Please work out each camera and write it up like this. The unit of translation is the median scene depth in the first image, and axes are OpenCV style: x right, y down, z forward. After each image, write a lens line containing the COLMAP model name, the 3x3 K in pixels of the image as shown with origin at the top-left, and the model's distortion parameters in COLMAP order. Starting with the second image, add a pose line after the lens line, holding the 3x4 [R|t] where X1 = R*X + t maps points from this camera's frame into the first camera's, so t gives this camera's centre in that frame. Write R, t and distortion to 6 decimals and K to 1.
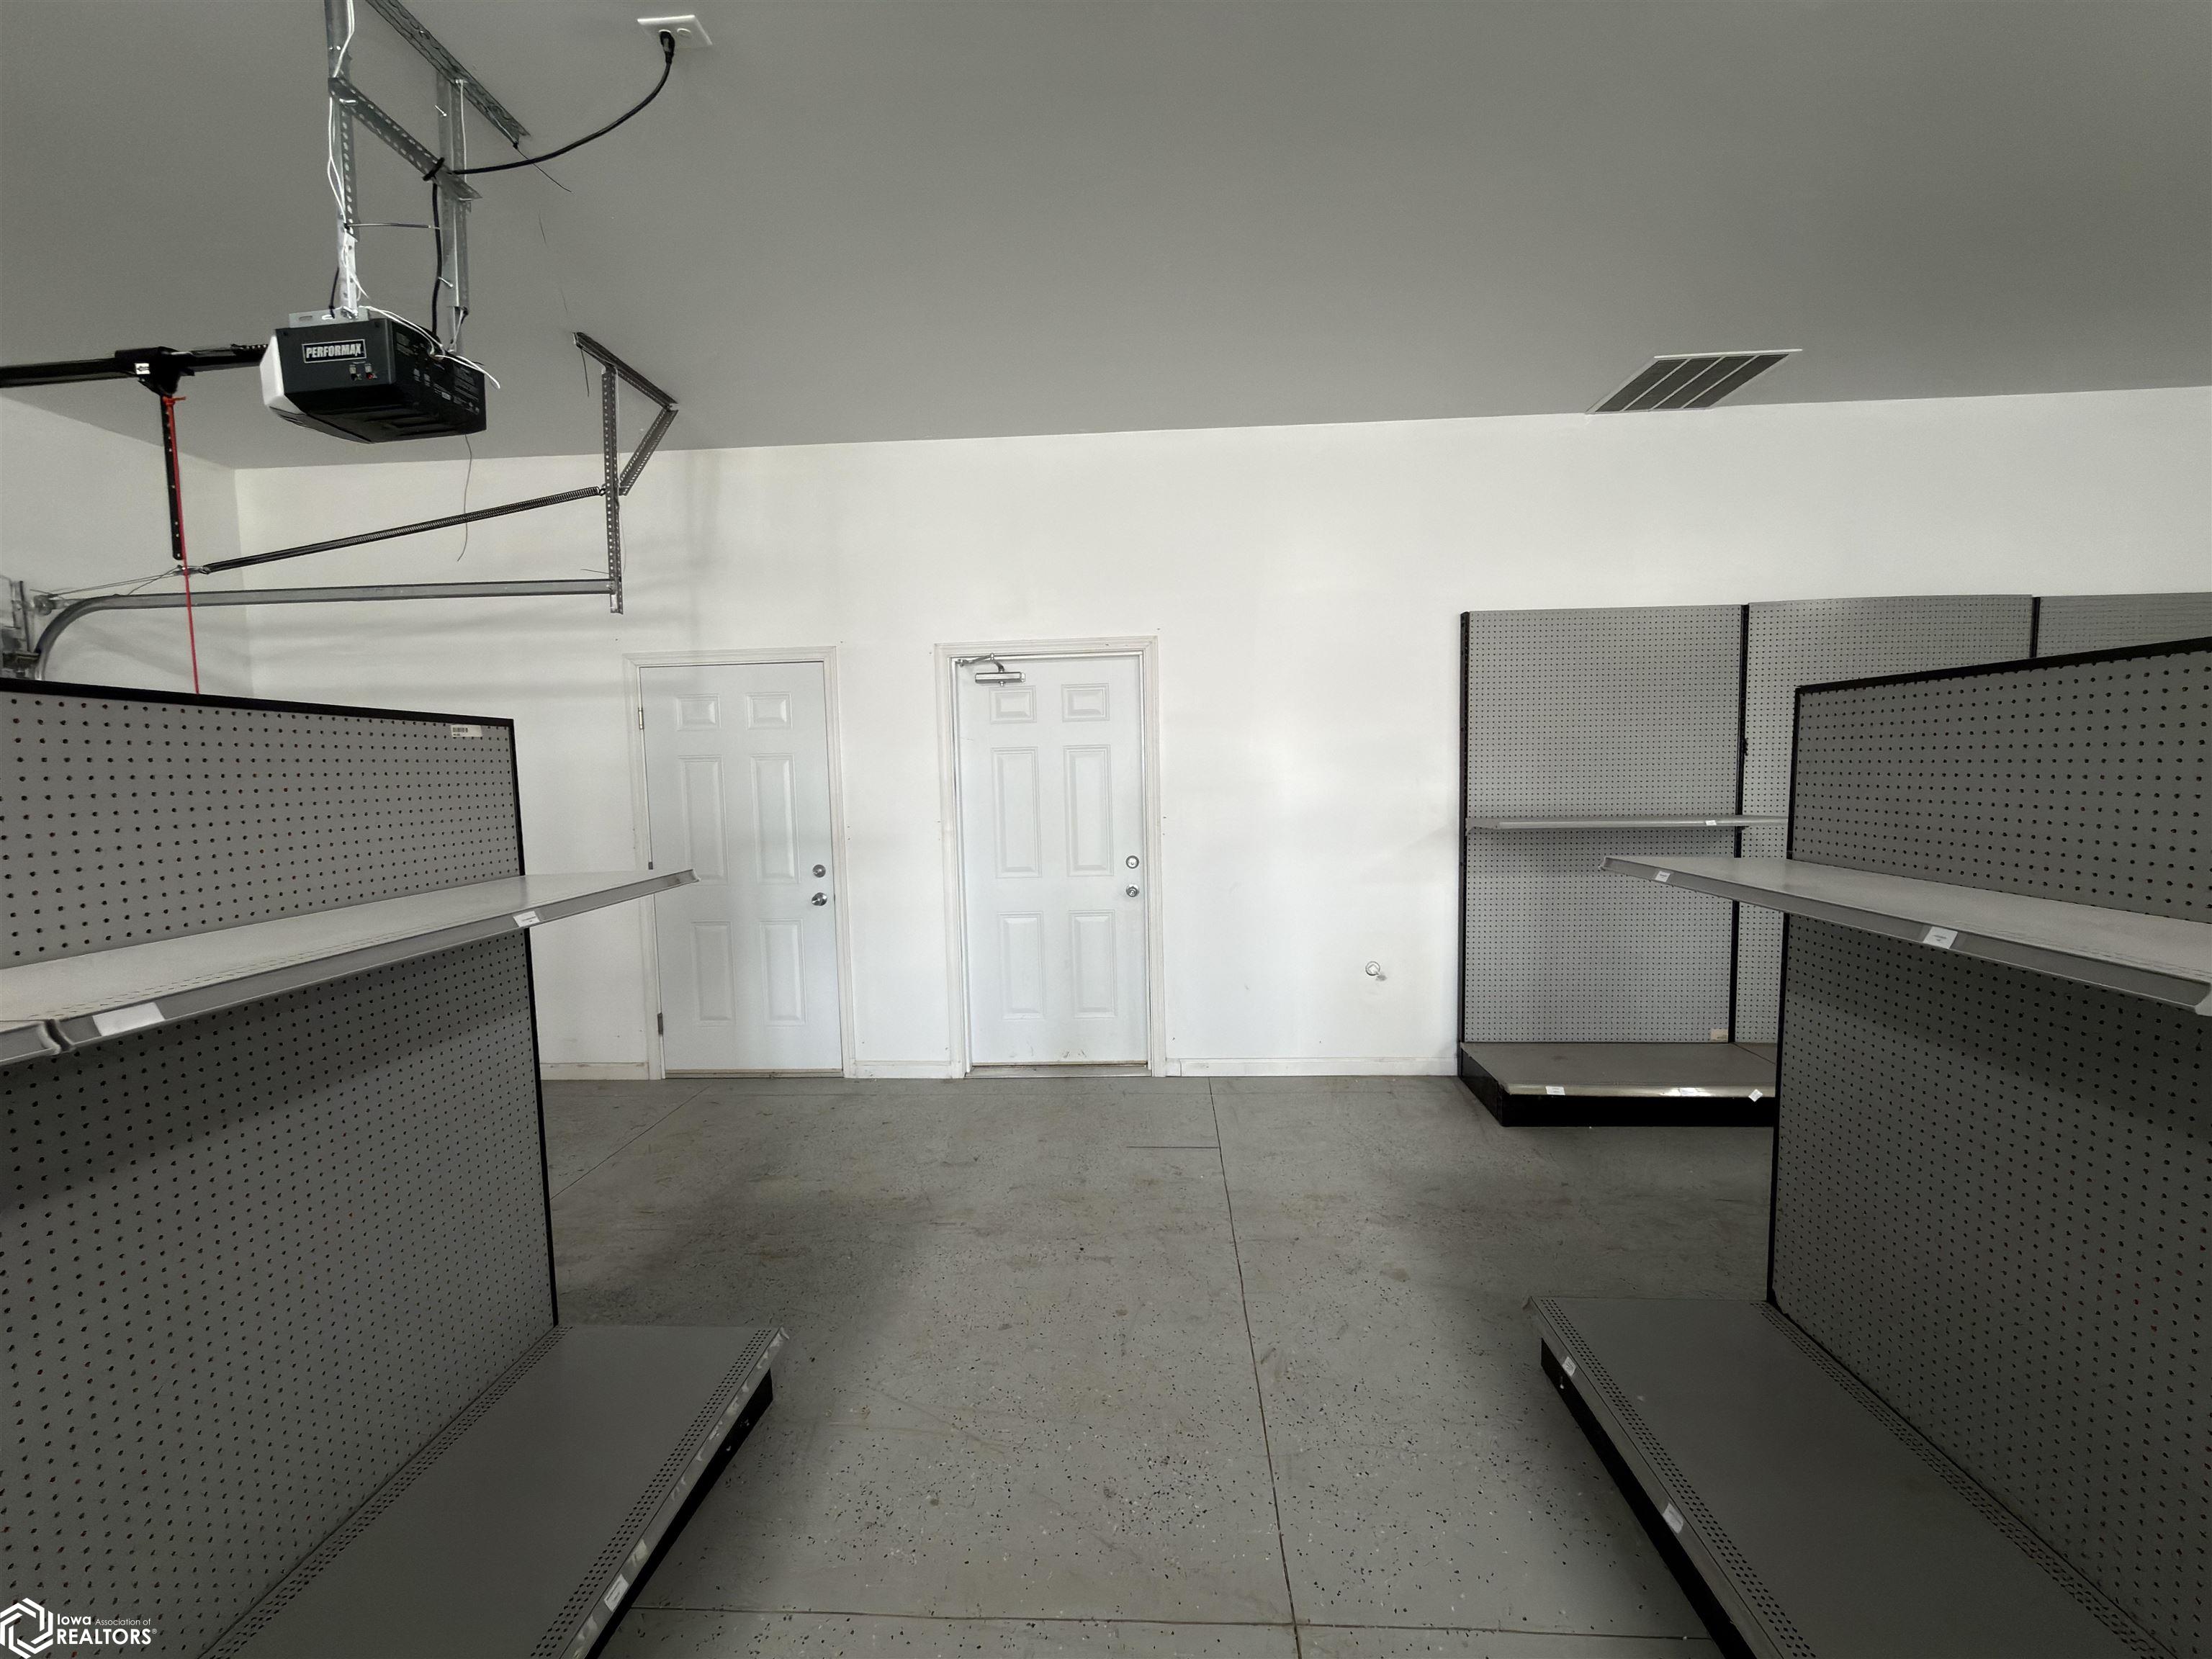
lens RADIAL K [[883.3, 0, 1105.1], [0, 883.3, 829.4], [0, 0, 1]] dist [-0.000798, 0.000565]
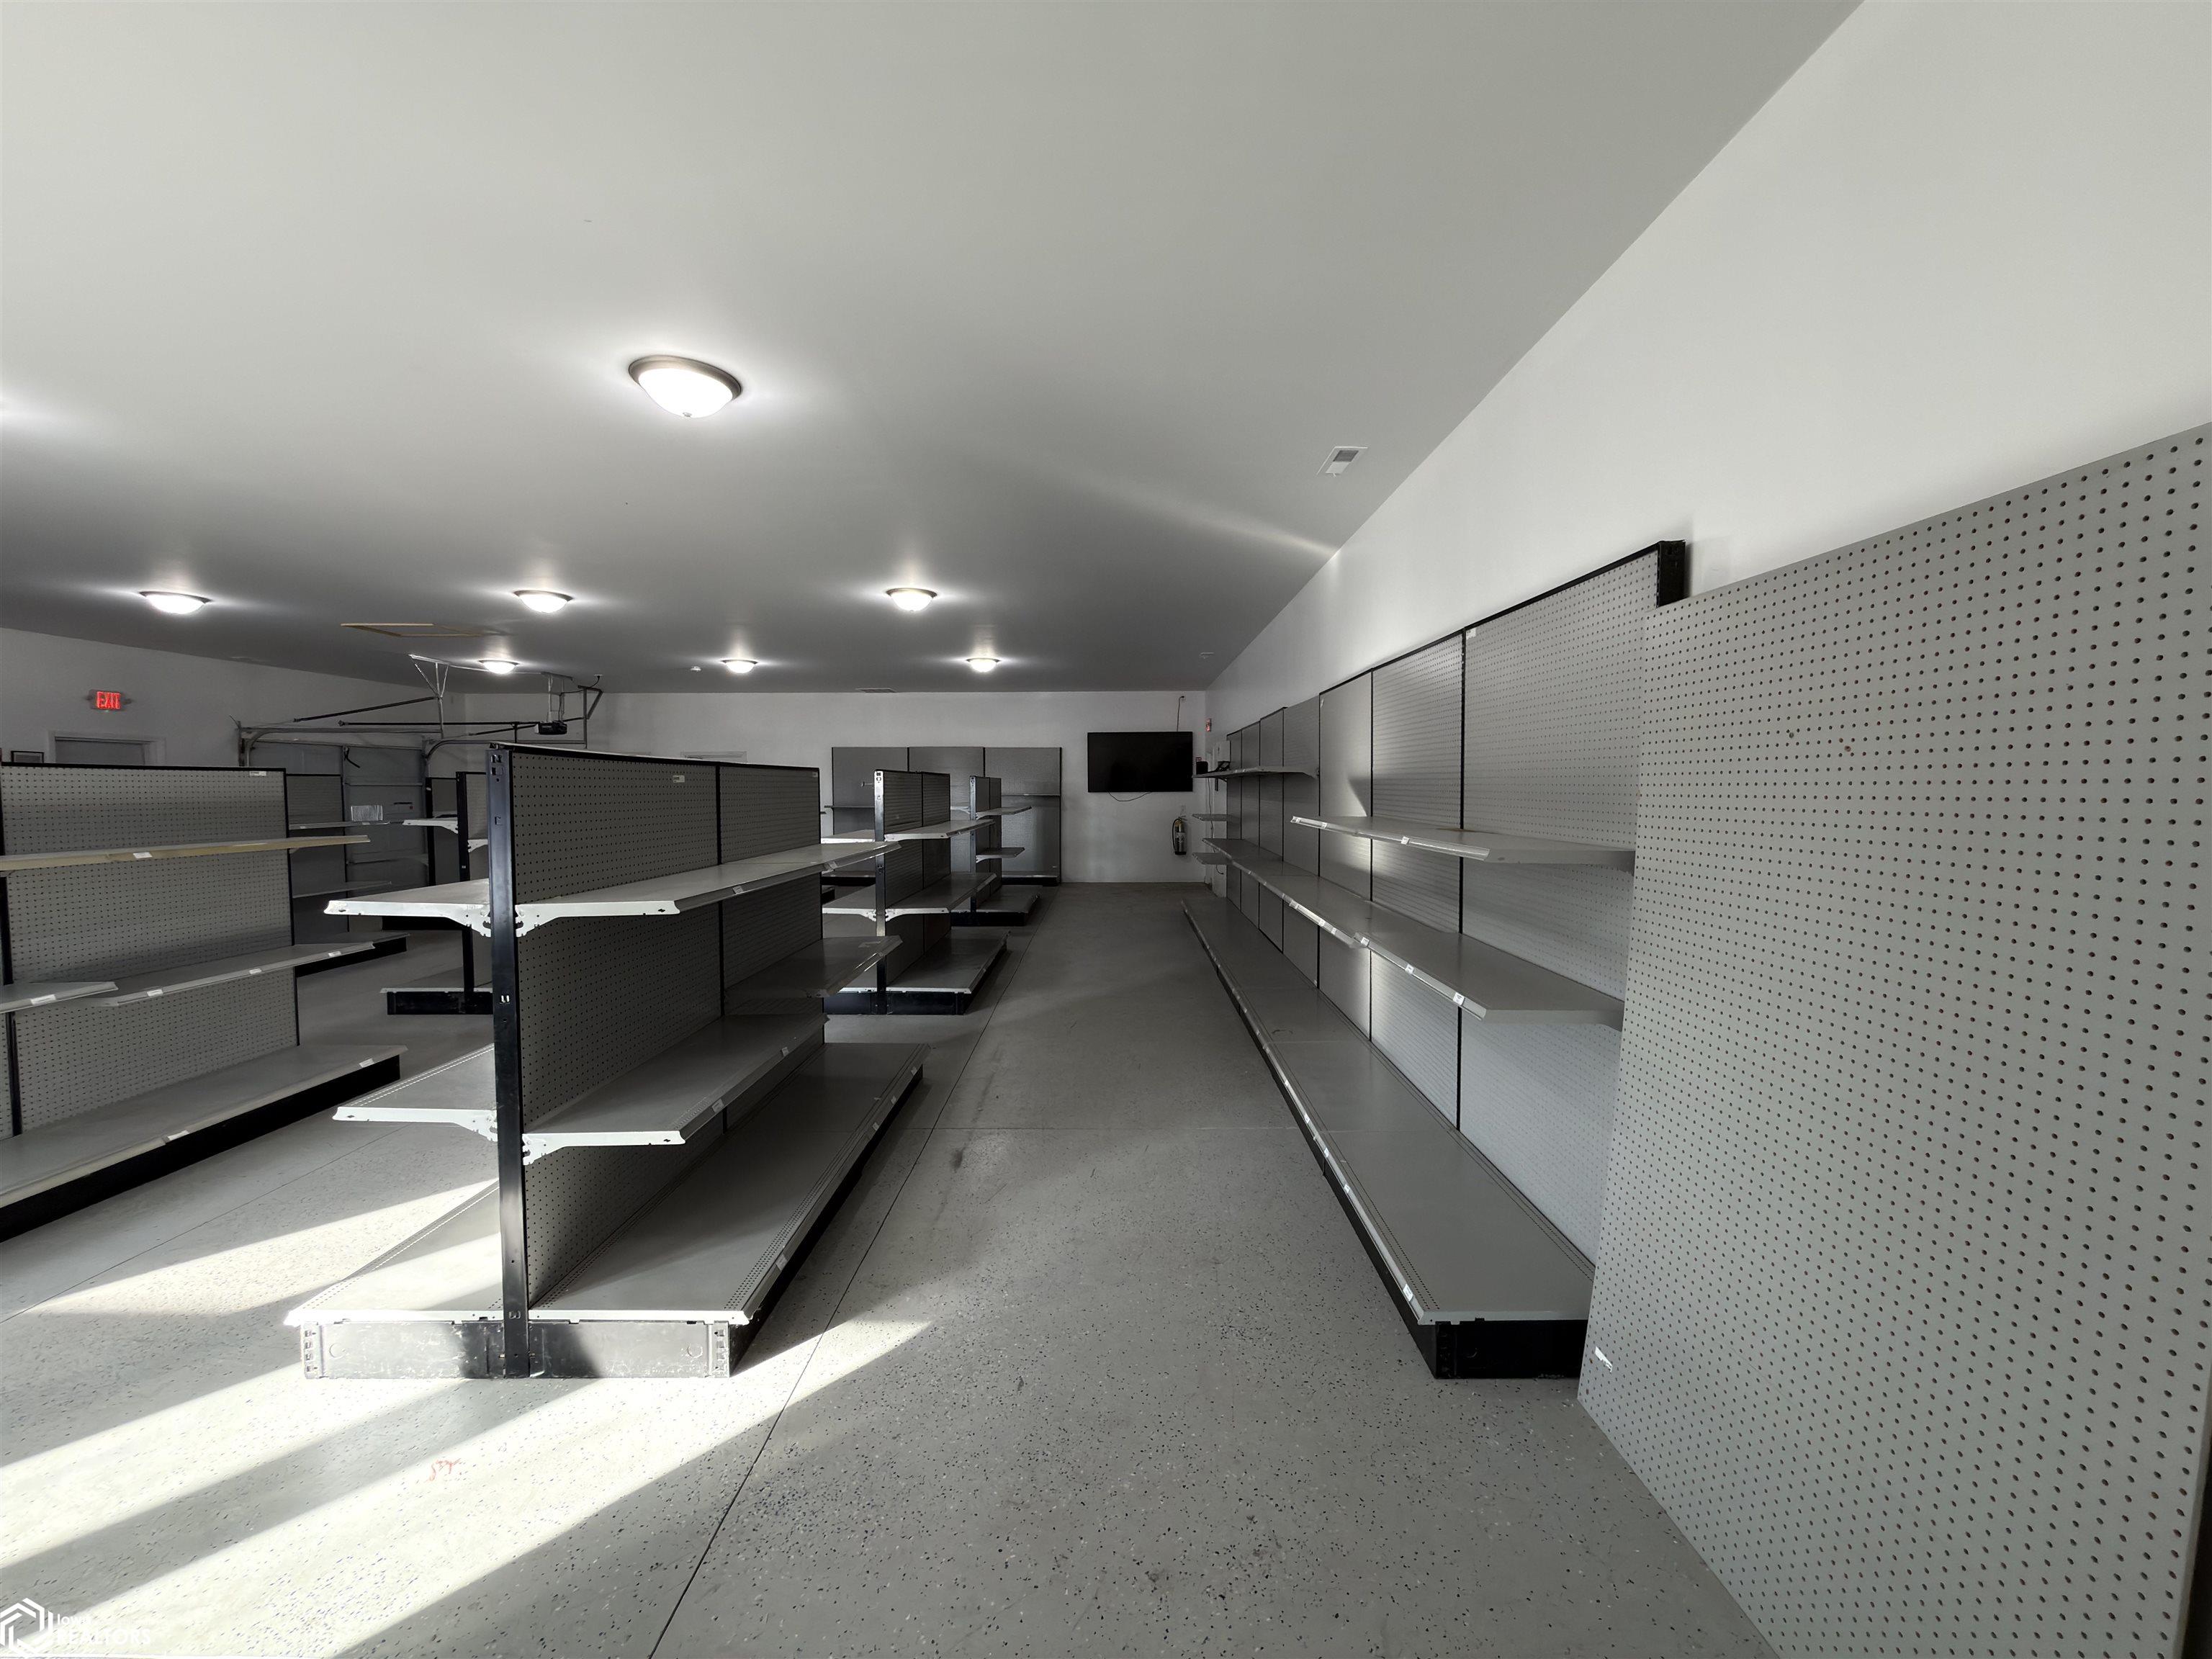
lens RADIAL K [[883.3, 0, 1110.1], [0, 883.3, 833.2], [0, 0, 1]] dist [-0.000798, 0.000565]
pose [[0.998038, 0.011344, 0.061574, 1.517132], [-0.010412, 0.999827, -0.015433, 0.164206], [-0.061739, 0.014761, 0.997983, -3.017771]]
